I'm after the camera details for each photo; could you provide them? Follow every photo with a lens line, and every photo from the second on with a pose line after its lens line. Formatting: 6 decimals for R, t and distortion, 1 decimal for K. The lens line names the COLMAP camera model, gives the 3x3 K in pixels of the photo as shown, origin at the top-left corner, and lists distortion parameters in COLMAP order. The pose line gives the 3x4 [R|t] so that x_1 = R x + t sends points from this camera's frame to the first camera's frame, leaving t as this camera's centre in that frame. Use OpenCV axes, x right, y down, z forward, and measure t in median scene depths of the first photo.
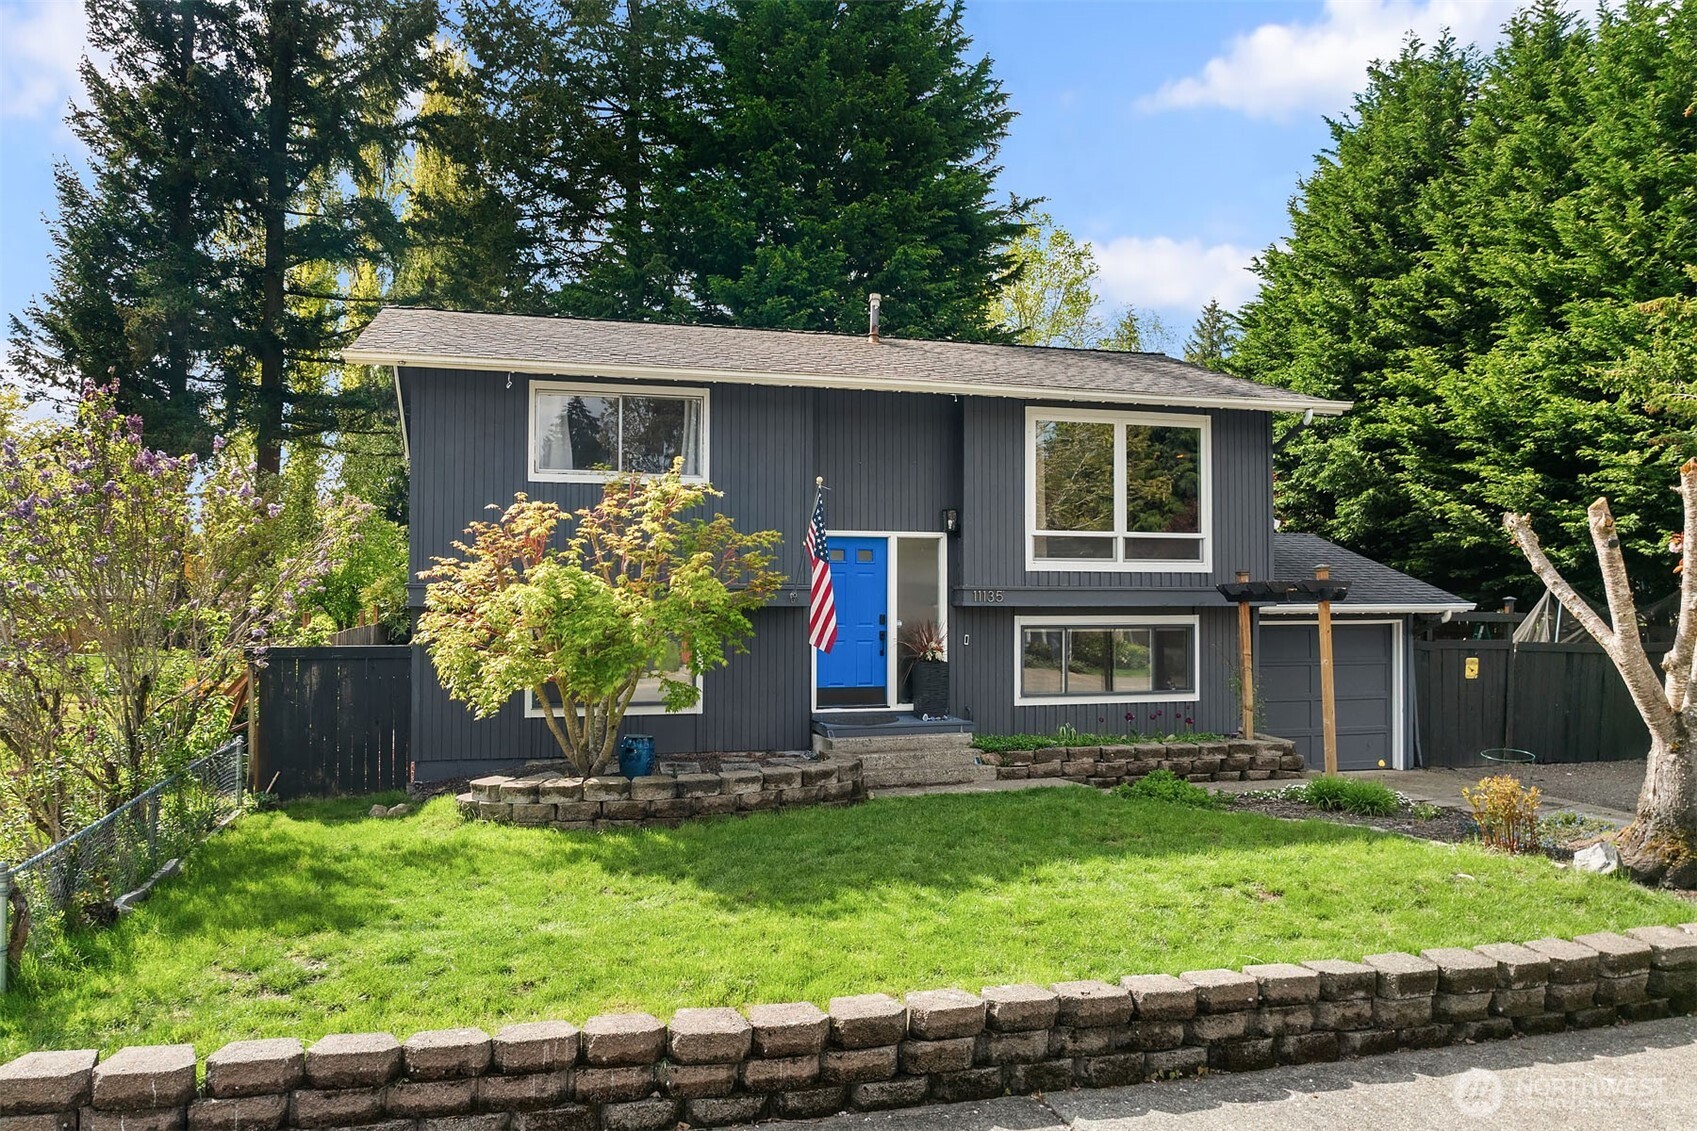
lens RADIAL K [[1148.8, 0, 847.3], [0, 1148.8, 565.8], [0, 0, 1]] dist [-0.058681, 0.024312]
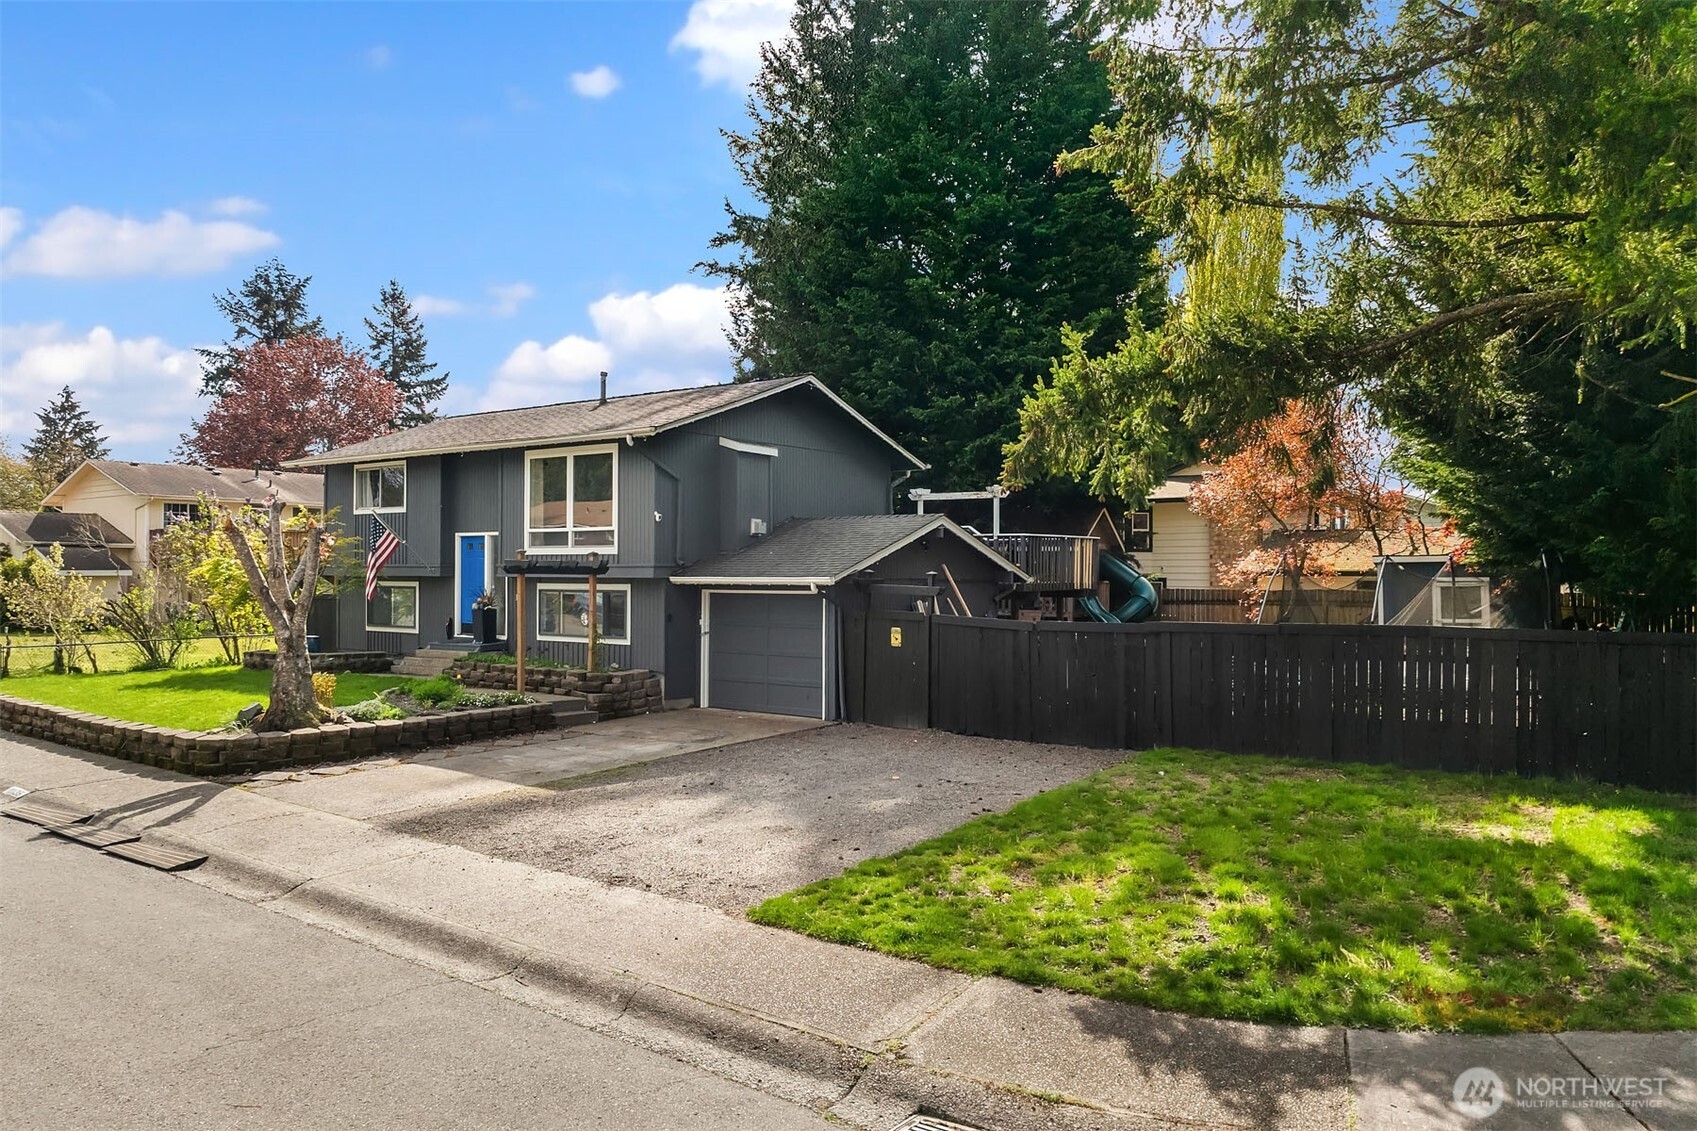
lens RADIAL K [[1148.8, 0, 847.3], [0, 1148.8, 565.8], [0, 0, 1]] dist [-0.058681, 0.024312]
pose [[0.657208, -0.002653, -0.753705, 1.652153], [0.022308, 0.999624, 0.015934, 0.004469], [0.753379, -0.027286, 0.657020, 0.295618]]
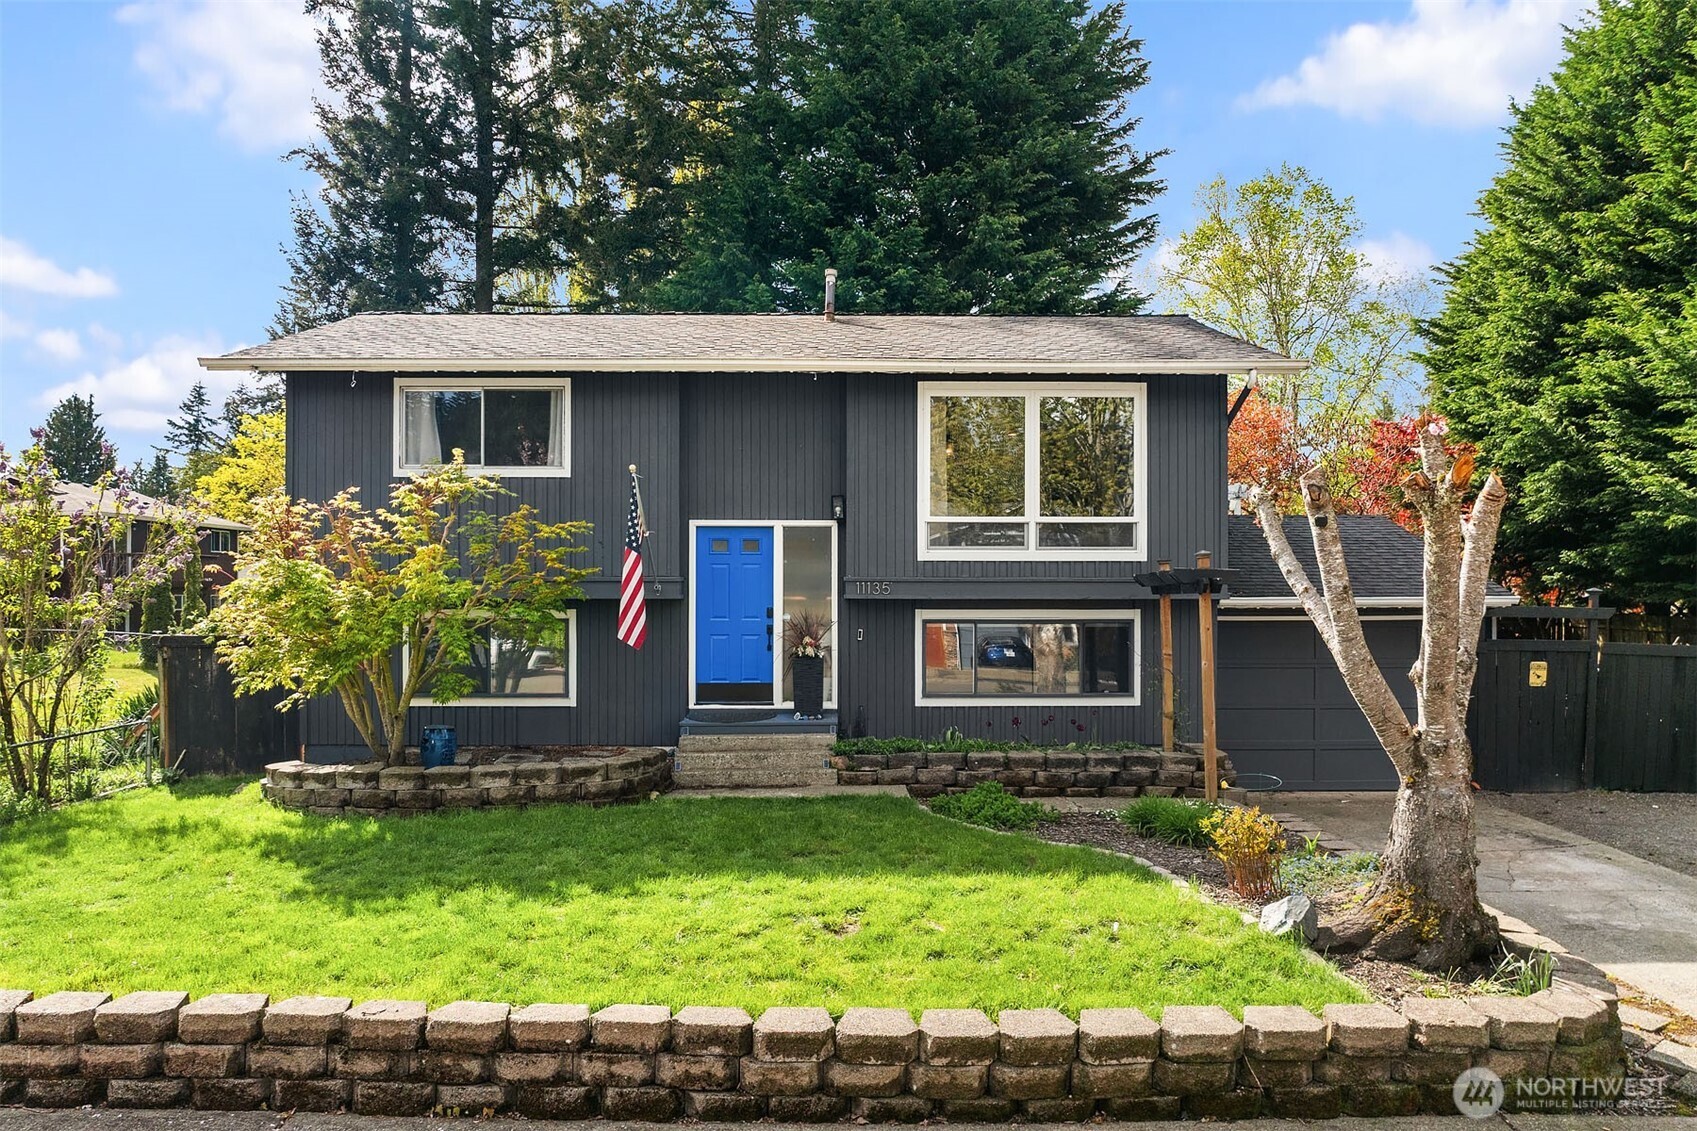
lens RADIAL K [[1168.5, 0, 848.6], [0, 1168.5, 594.8], [0, 0, 1]] dist [-0.070820, 0.039329]
pose [[0.969870, -0.000709, -0.243622, 0.331021], [0.008645, 0.999466, 0.031508, 0.001925], [0.243469, -0.032665, 0.969358, 0.076983]]
